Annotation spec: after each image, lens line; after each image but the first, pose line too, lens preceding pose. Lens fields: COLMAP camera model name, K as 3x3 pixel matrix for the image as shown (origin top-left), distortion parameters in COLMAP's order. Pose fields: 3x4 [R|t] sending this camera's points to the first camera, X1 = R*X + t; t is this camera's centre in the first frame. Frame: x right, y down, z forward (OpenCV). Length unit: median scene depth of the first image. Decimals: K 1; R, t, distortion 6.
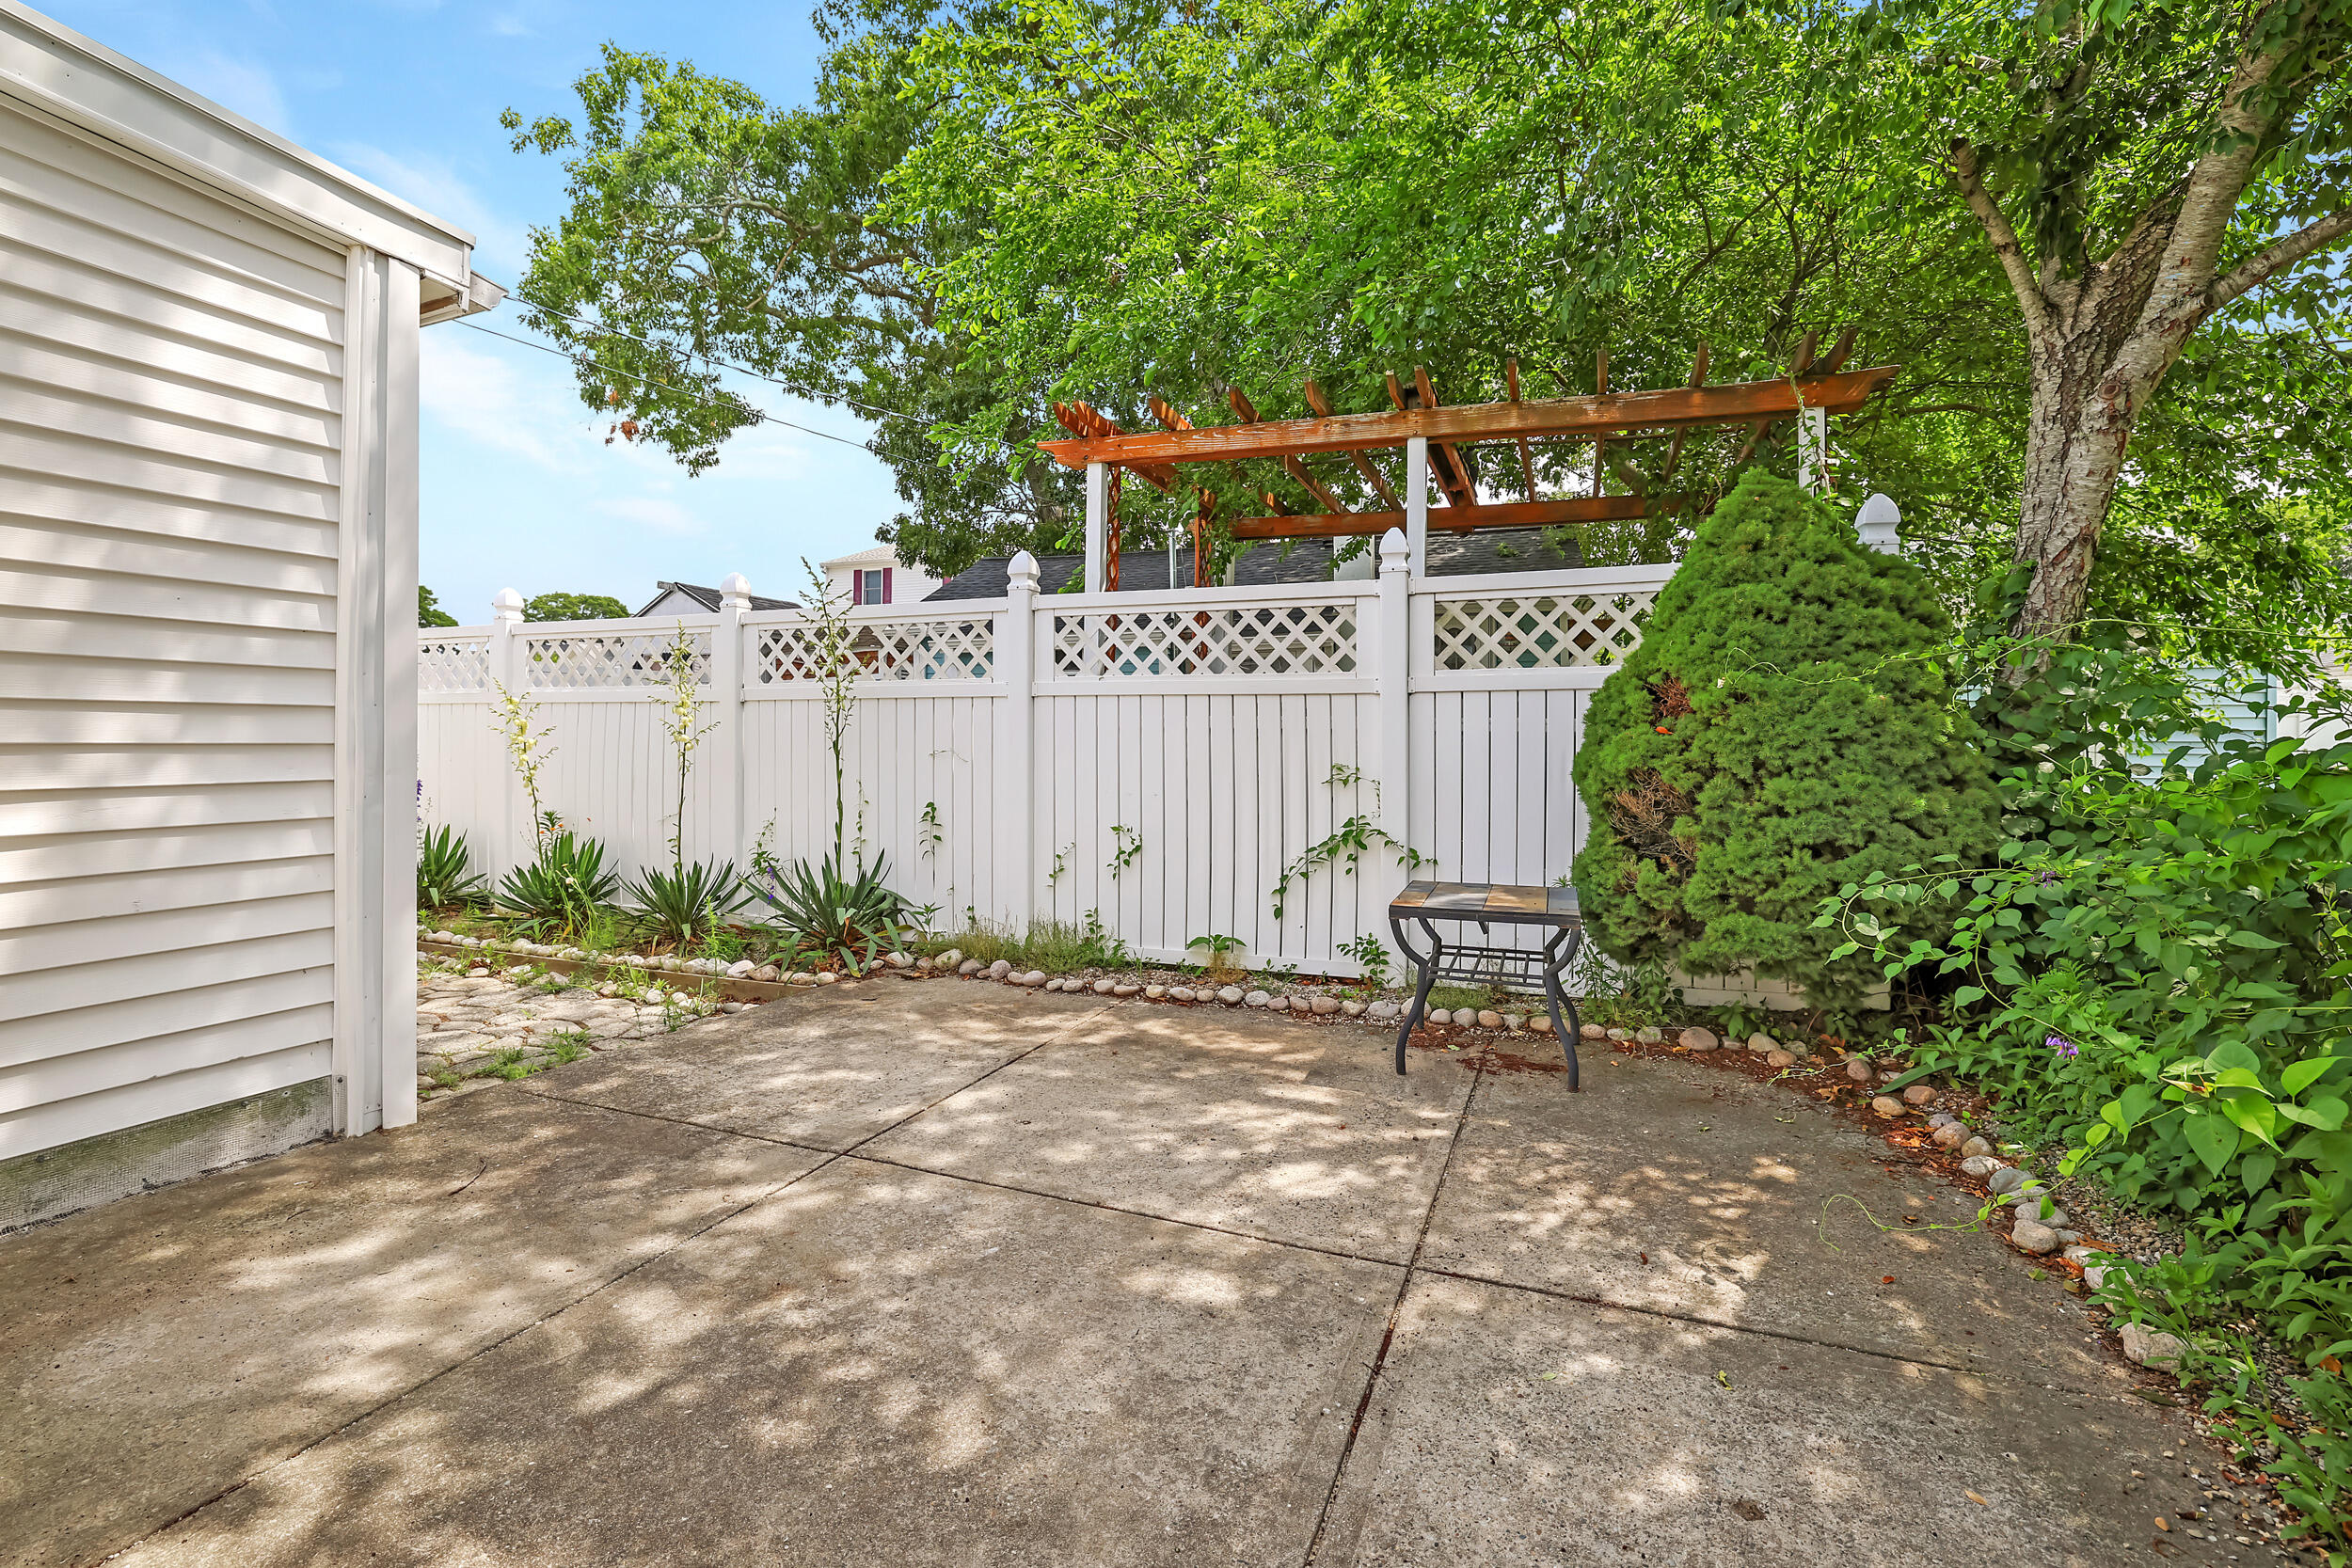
lens RADIAL K [[1073.2, 0, 1195.6], [0, 1073.2, 735.5], [0, 0, 1]] dist [-0.000499, -0.000011]
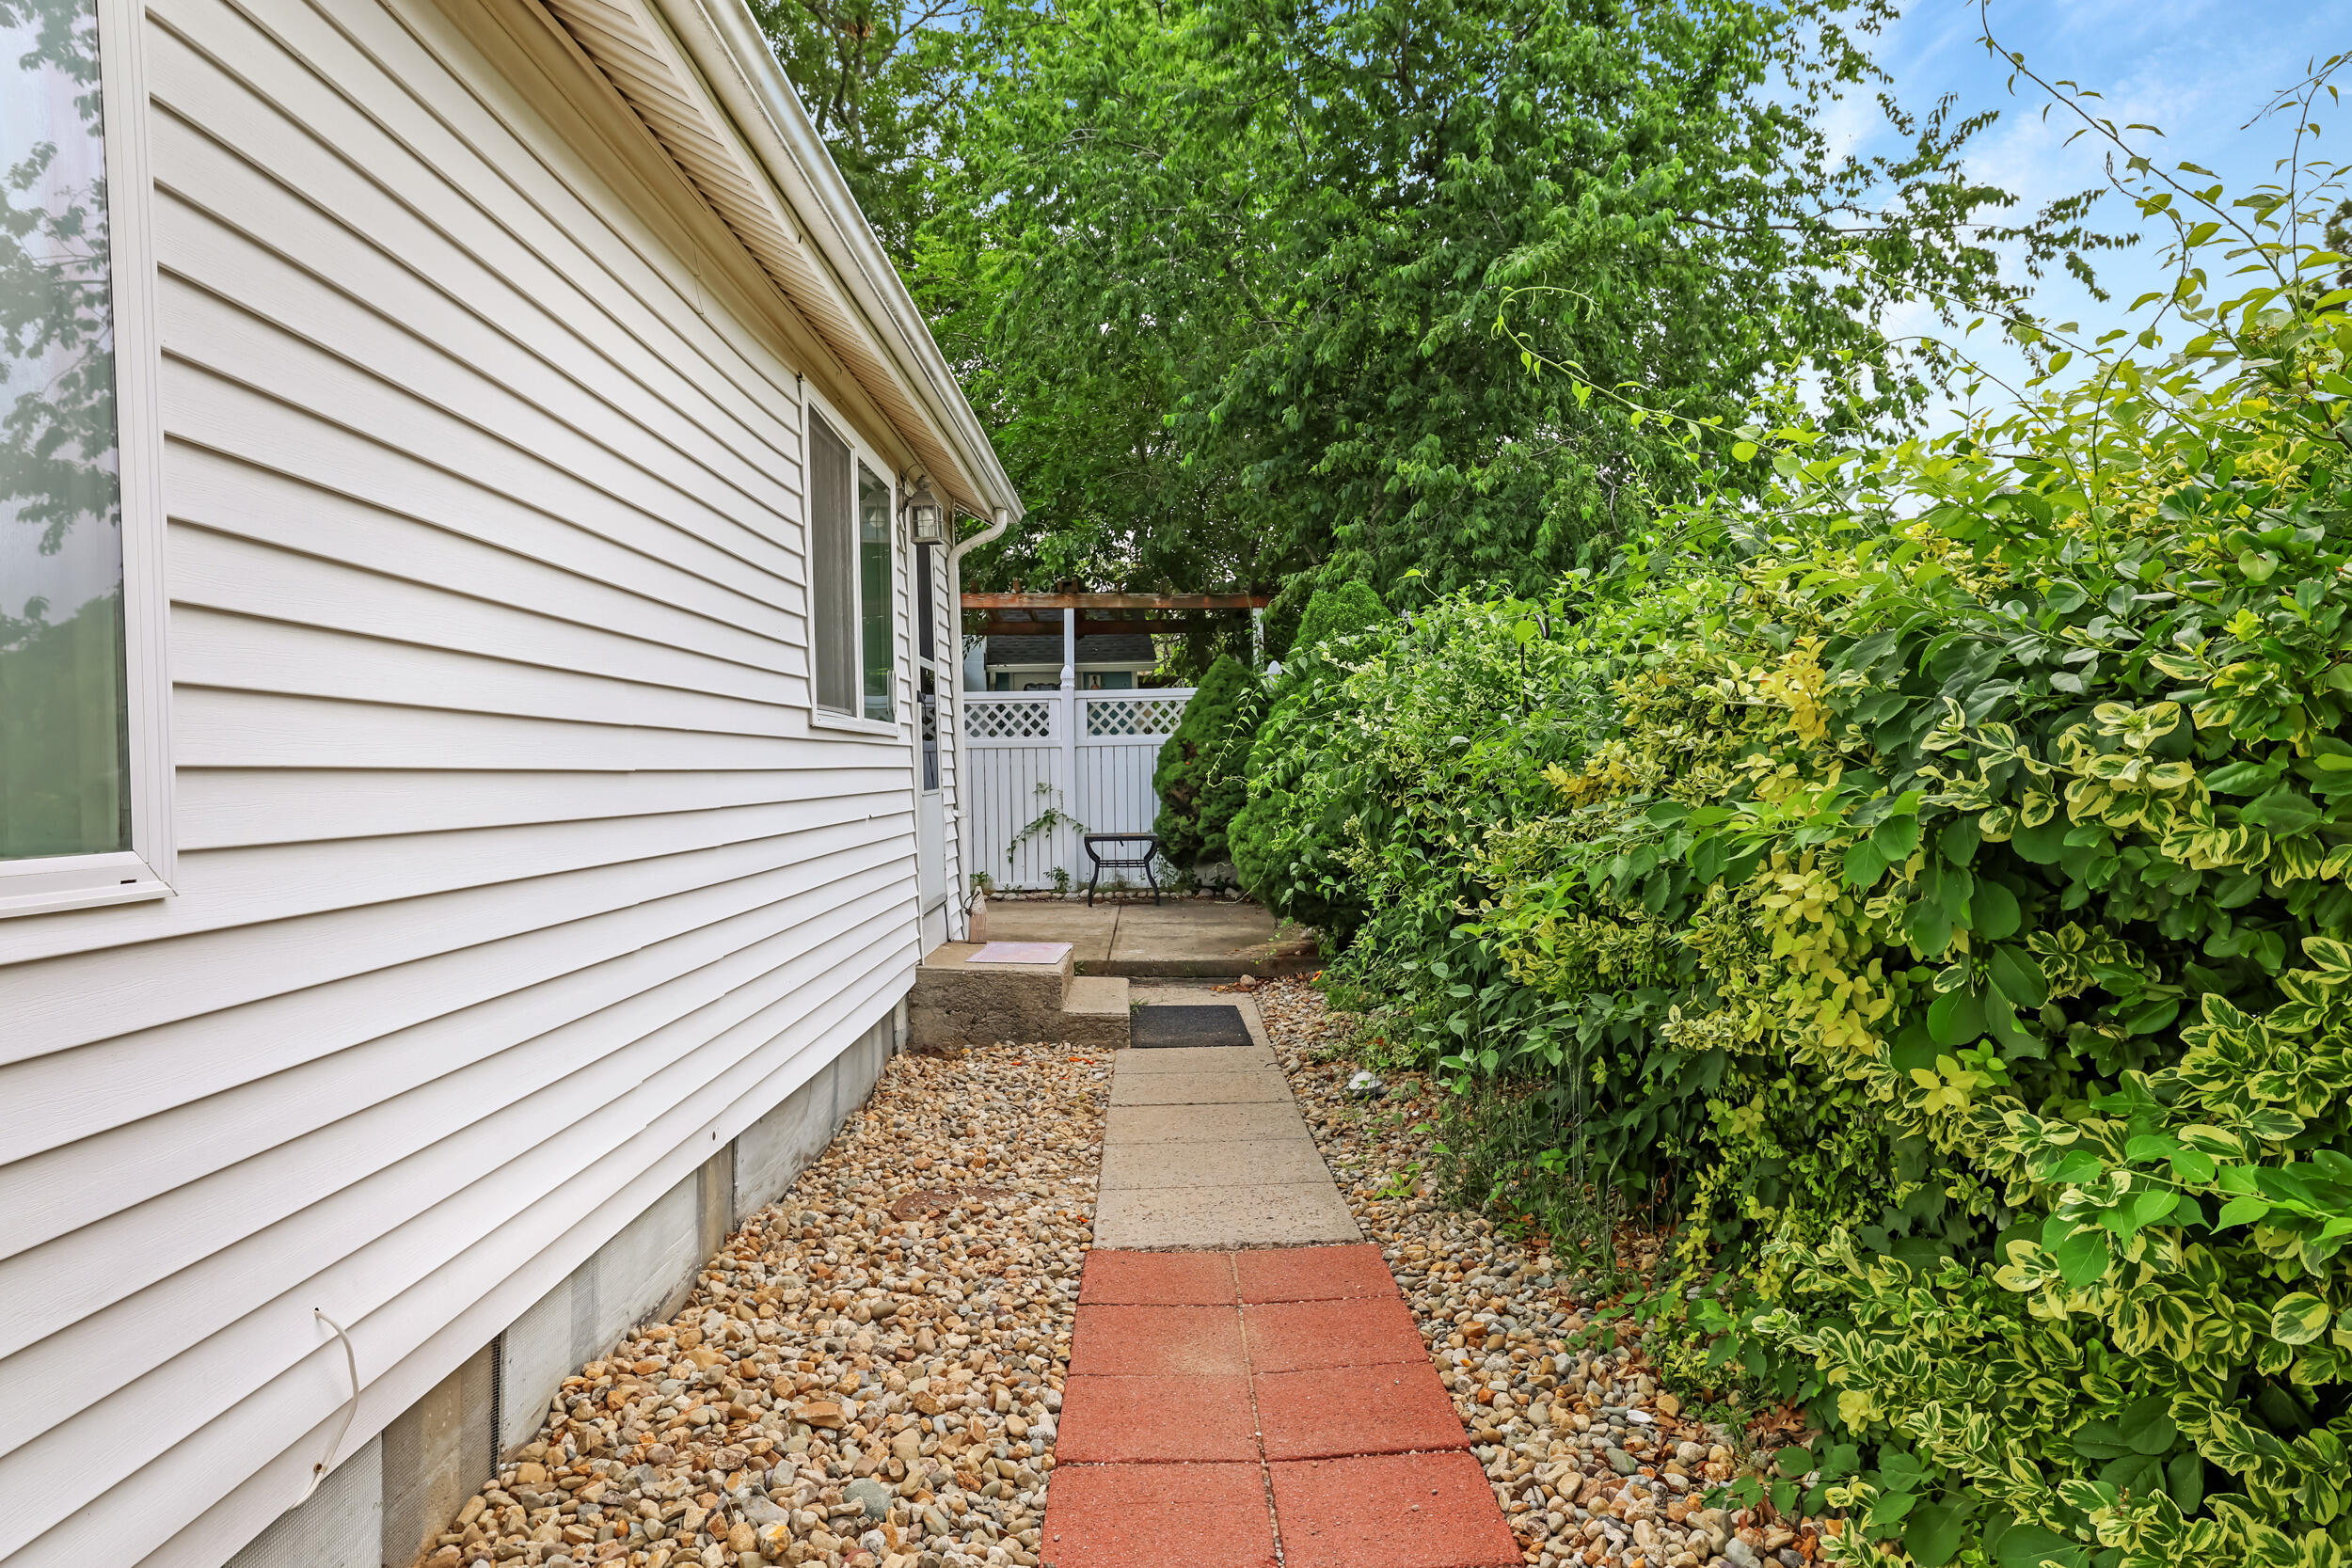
lens RADIAL K [[1525.8, 0, 1175.4], [0, 1525.8, 782.2], [0, 0, 1]] dist [-0.001236, -0.000439]
pose [[0.930276, -0.018209, 0.366407, -0.703742], [0.017832, 0.999831, 0.004413, 0.018184], [-0.366426, 0.002428, 0.930444, -1.805369]]
